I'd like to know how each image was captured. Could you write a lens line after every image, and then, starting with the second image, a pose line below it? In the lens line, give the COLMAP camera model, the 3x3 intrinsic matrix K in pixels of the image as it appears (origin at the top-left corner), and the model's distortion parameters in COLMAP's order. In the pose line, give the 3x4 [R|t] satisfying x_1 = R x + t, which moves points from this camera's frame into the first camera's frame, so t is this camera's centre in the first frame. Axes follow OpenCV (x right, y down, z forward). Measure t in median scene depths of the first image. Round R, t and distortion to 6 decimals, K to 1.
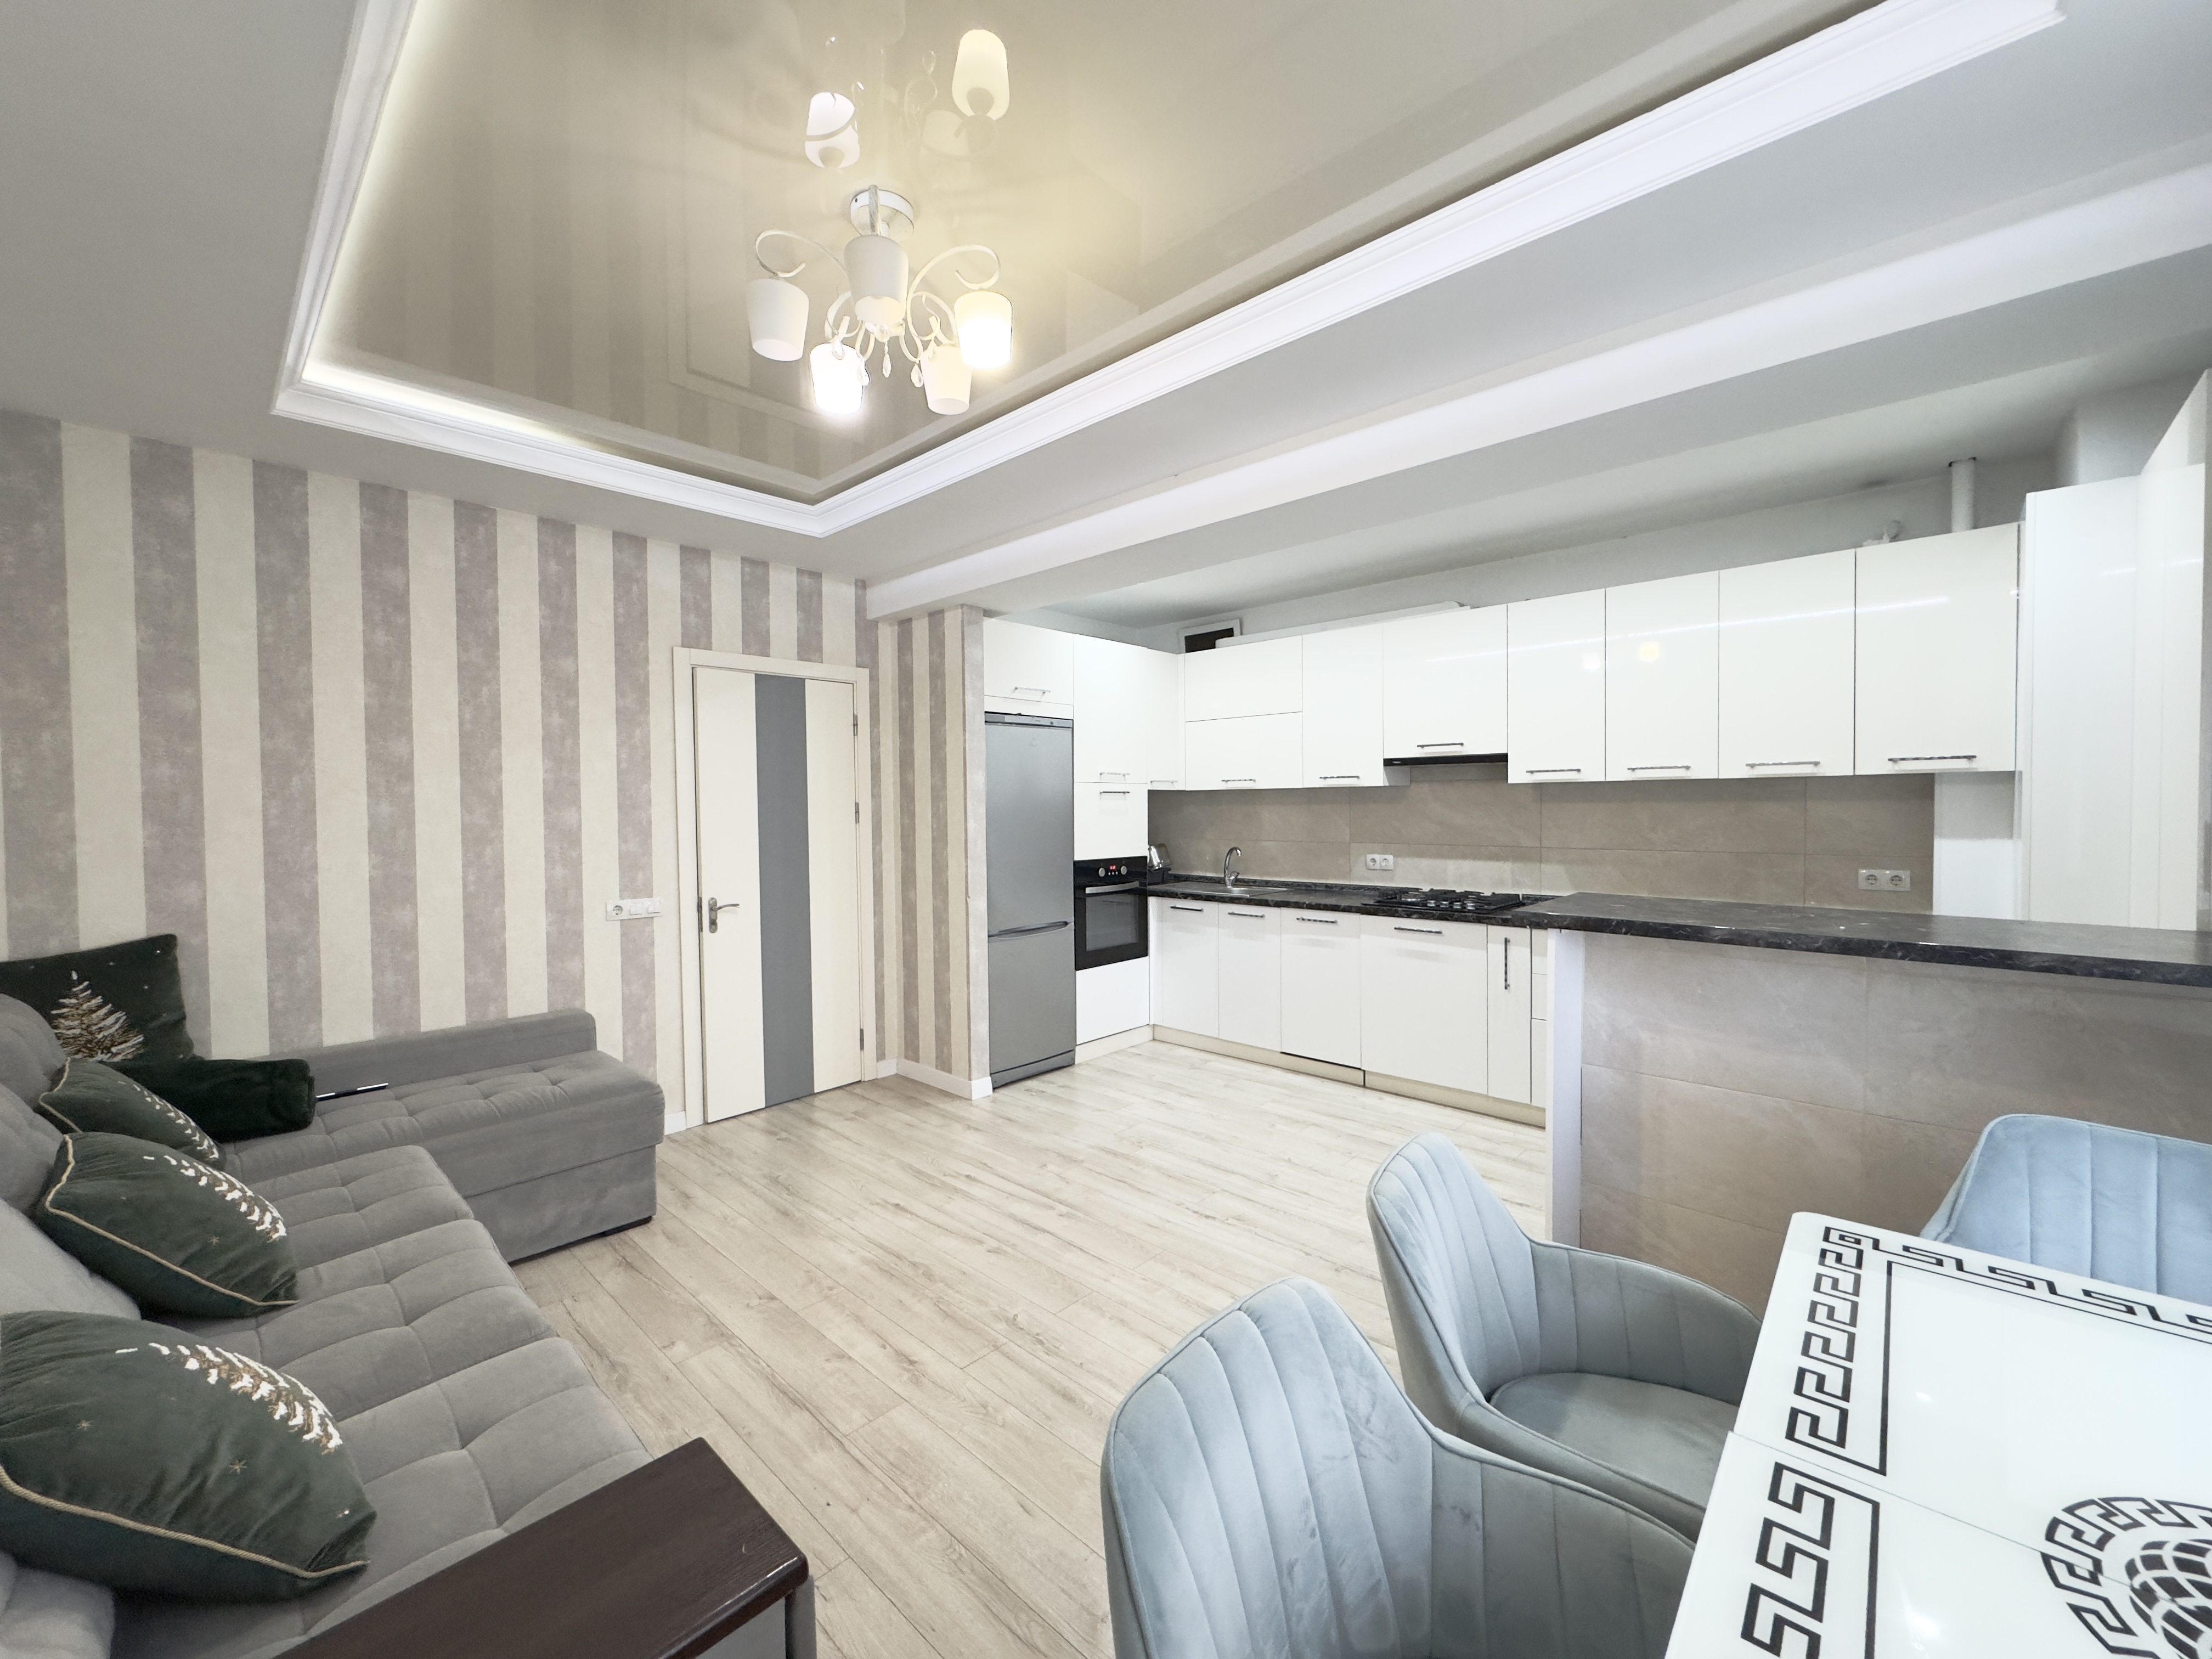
lens RADIAL K [[880.9, 0, 1106.0], [0, 880.9, 829.5], [0, 0, 1]] dist [-0.002441, 0.000513]
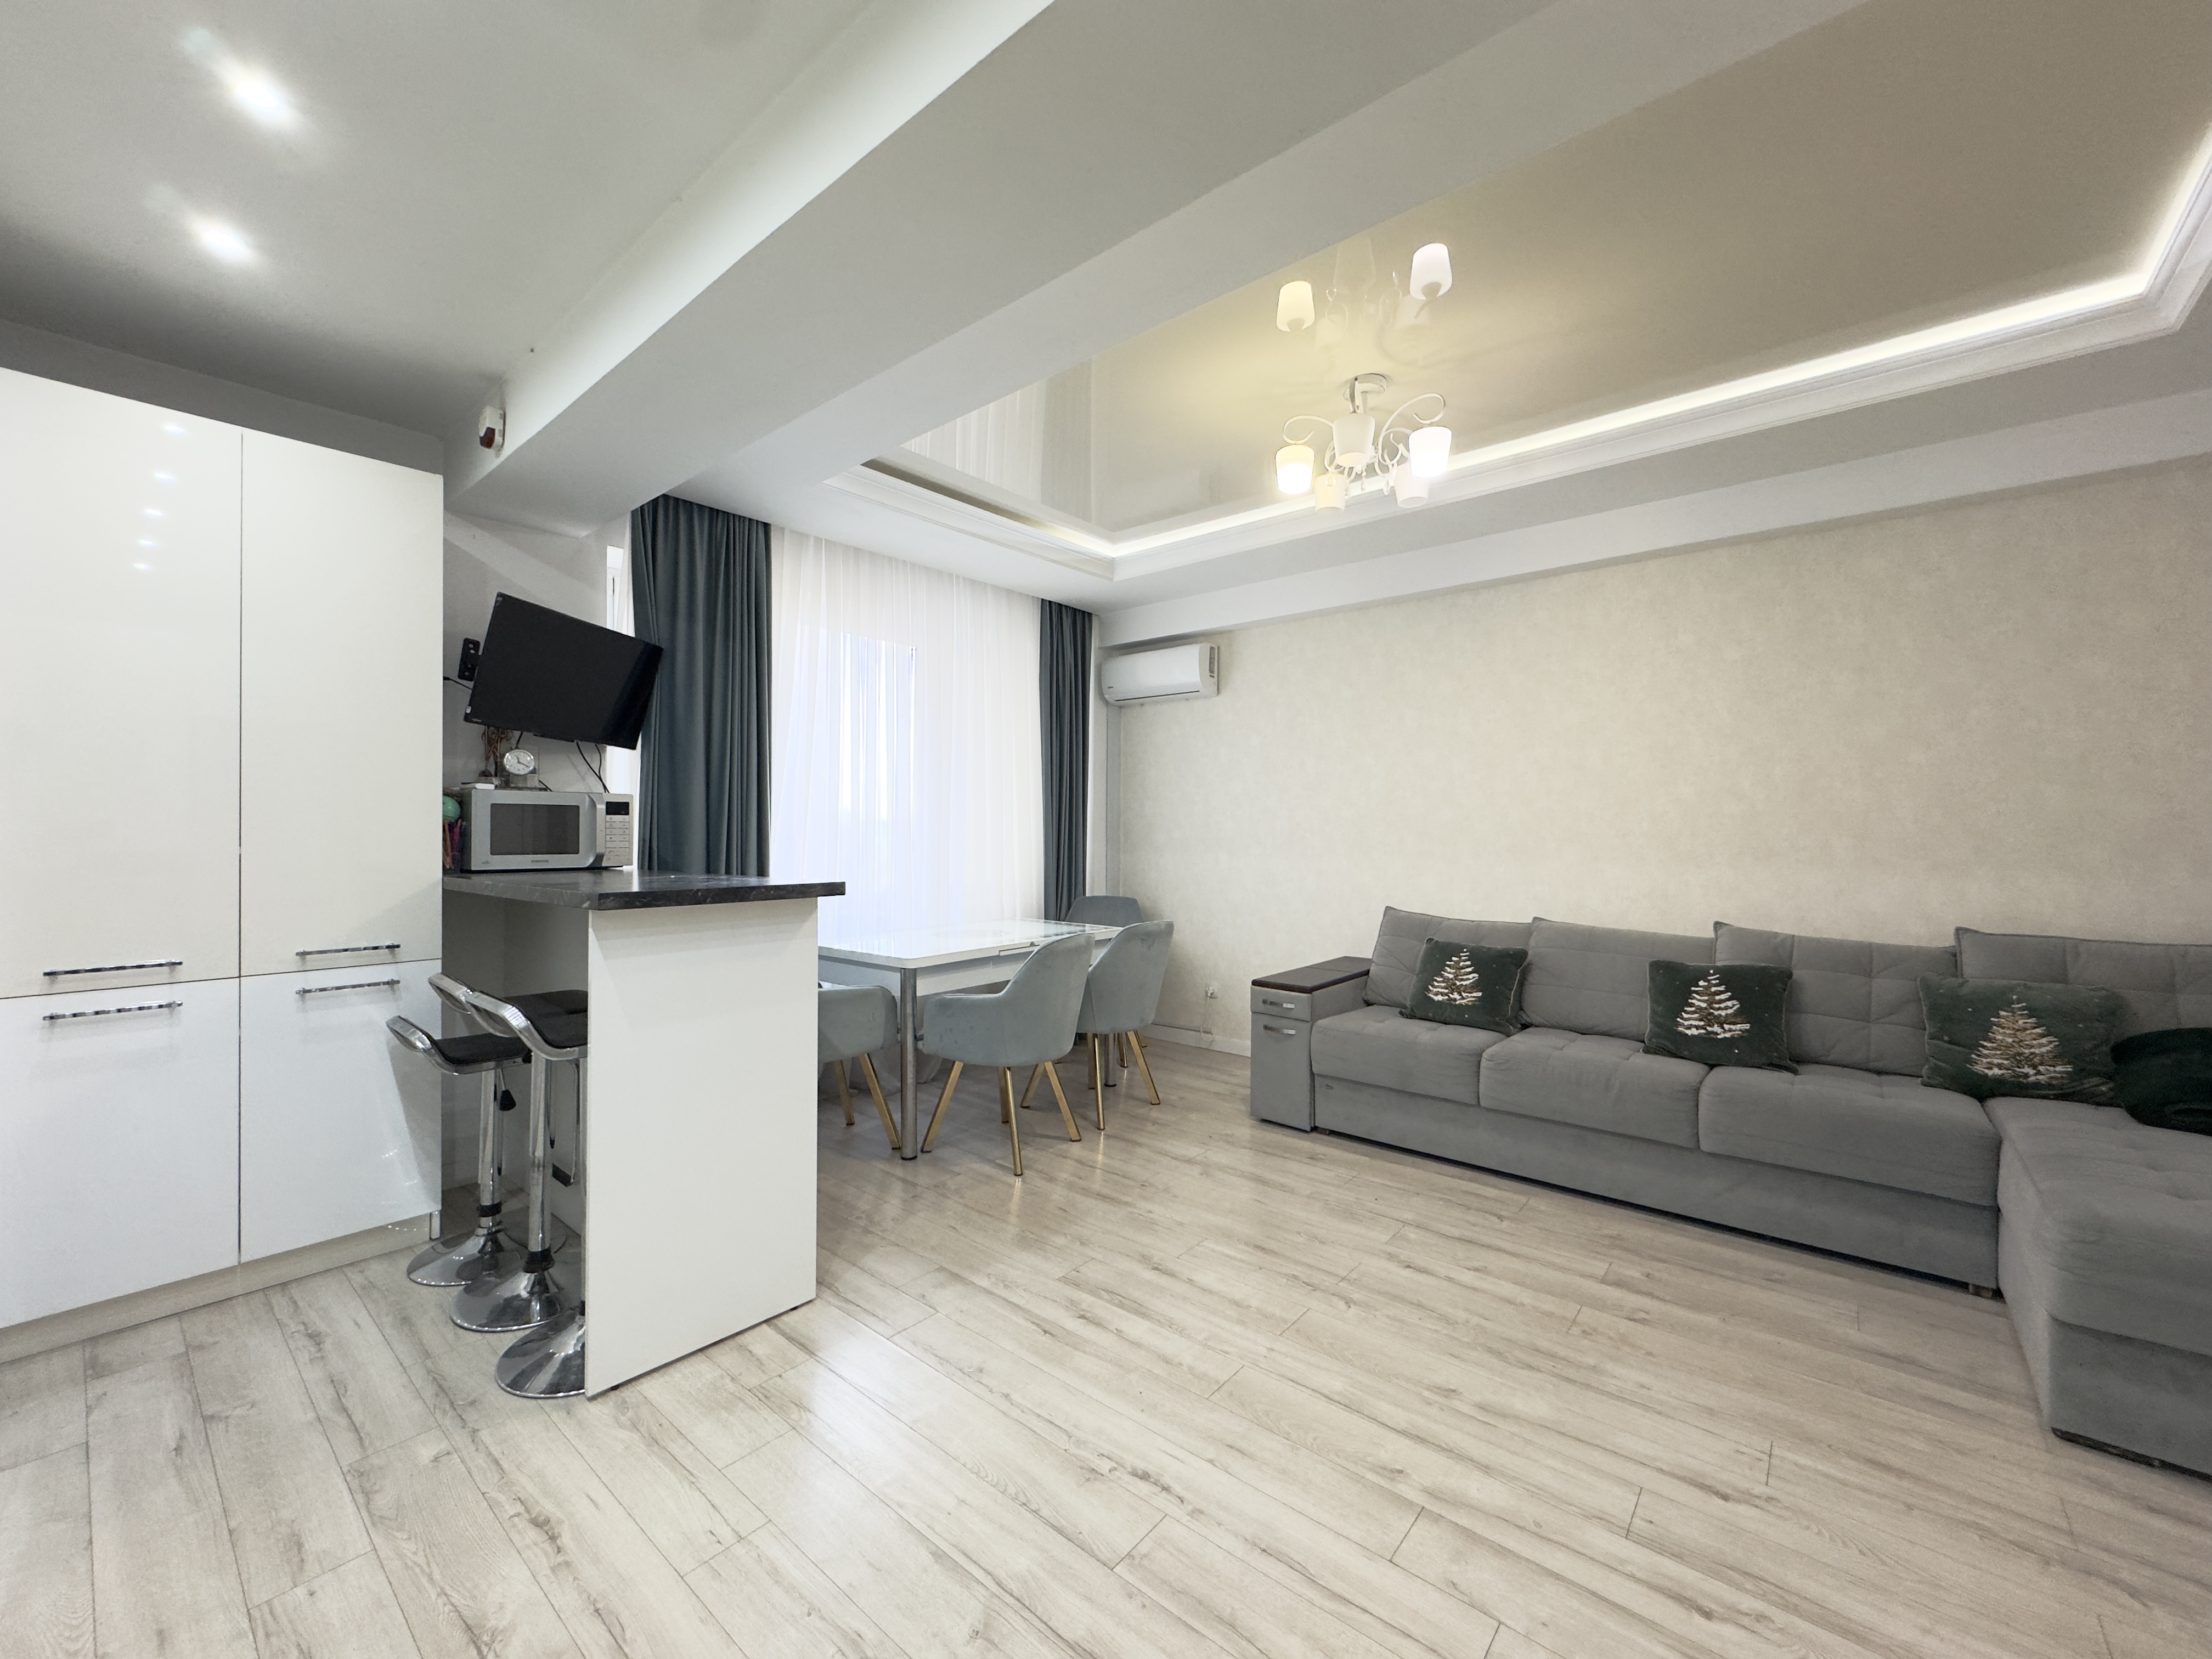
lens RADIAL K [[880.9, 0, 1106.0], [0, 880.9, 829.5], [0, 0, 1]] dist [-0.002441, 0.000513]
pose [[-0.998603, 0.007660, -0.052287, 0.142878], [0.006158, 0.999566, 0.028813, 0.003577], [0.052485, 0.028450, -0.998216, 1.328360]]
